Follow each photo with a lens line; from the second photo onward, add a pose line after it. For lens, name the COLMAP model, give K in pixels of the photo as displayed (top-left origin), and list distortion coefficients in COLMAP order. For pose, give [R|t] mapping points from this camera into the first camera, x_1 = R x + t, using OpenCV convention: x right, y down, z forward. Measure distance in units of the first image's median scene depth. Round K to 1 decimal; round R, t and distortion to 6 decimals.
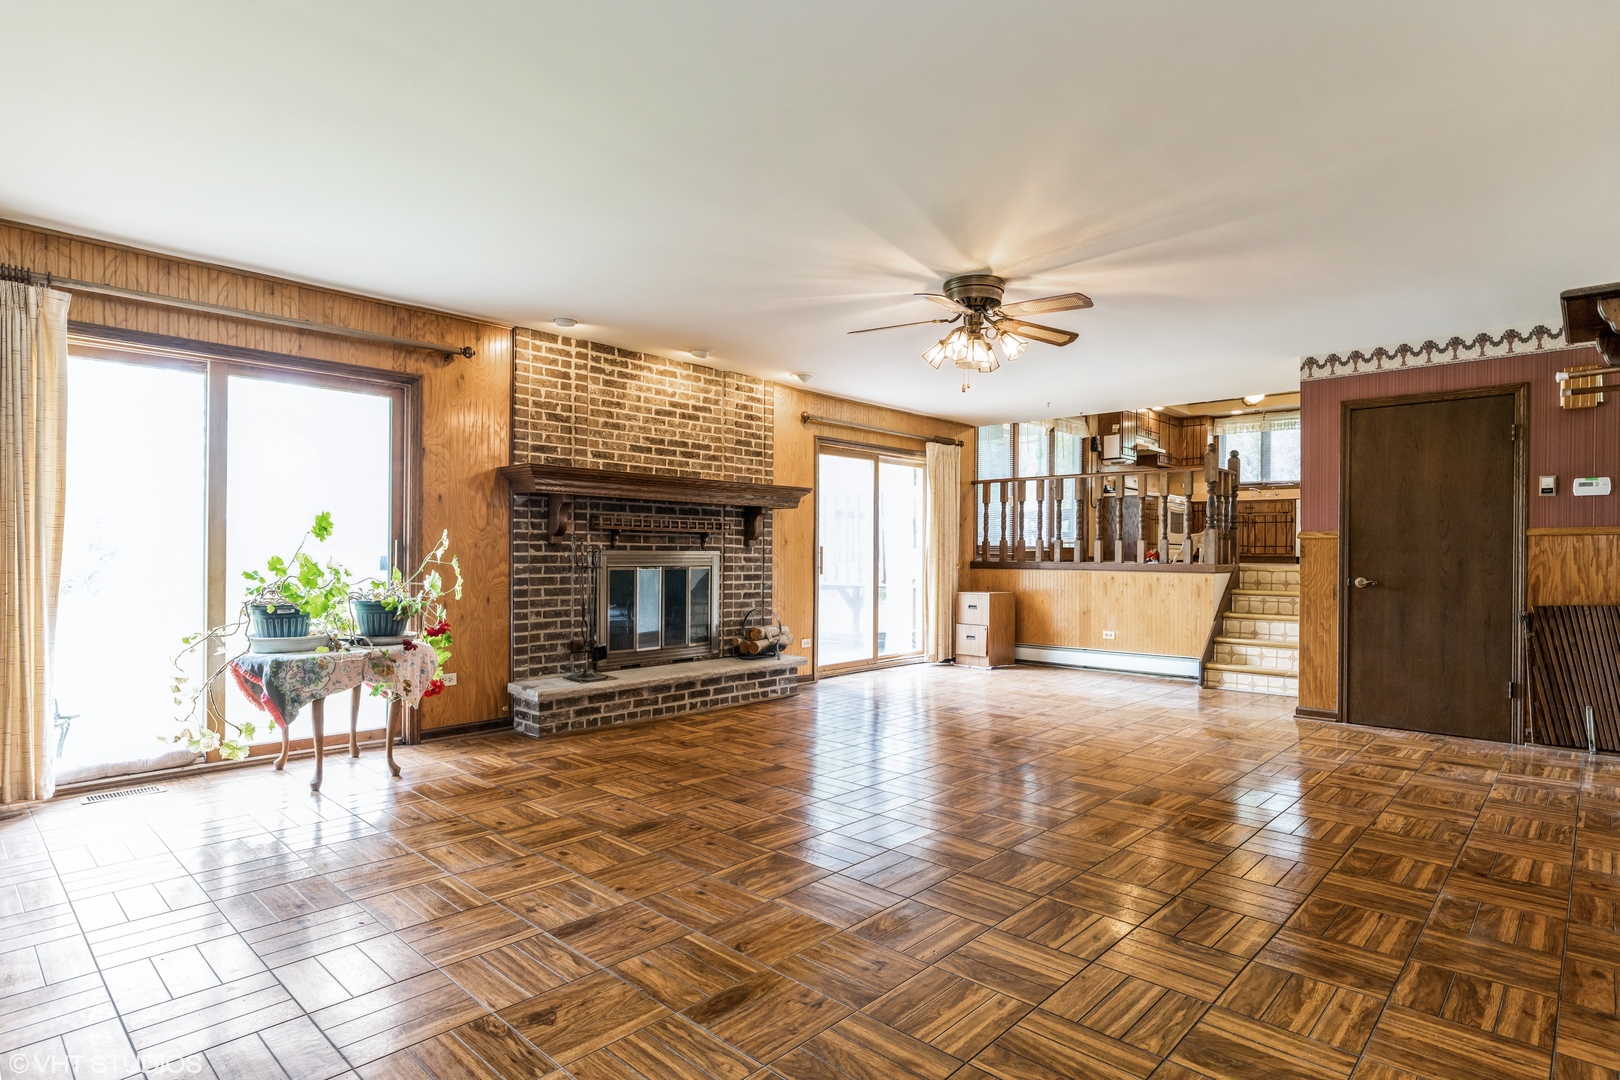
lens RADIAL K [[839.9, 0, 812.8], [0, 839.9, 554.8], [0, 0, 1]] dist [-0.001656, 0.000225]
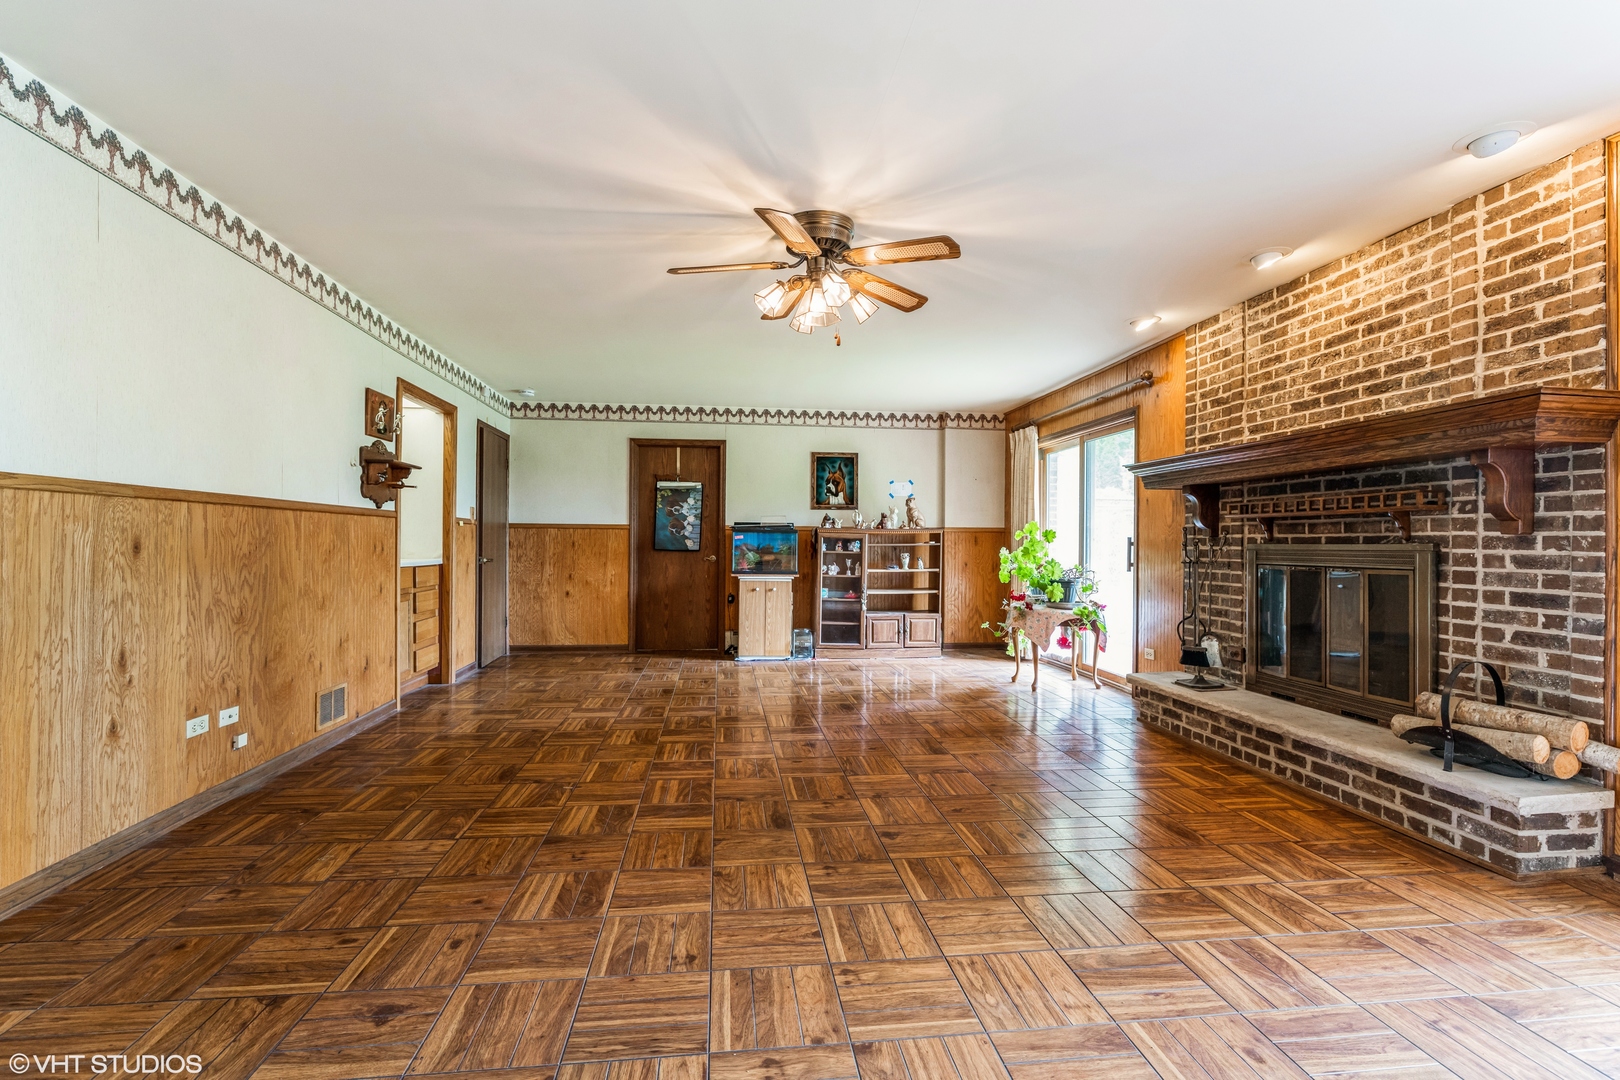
lens RADIAL K [[746.0, 0, 809.2], [0, 746.0, 535.1], [0, 0, 1]] dist [0.003050, 0.000213]
pose [[-0.645036, -0.021074, -0.763862, 0.578322], [-0.014209, 0.999778, -0.015584, 0.003586], [0.764020, 0.000801, -0.645192, 1.108899]]
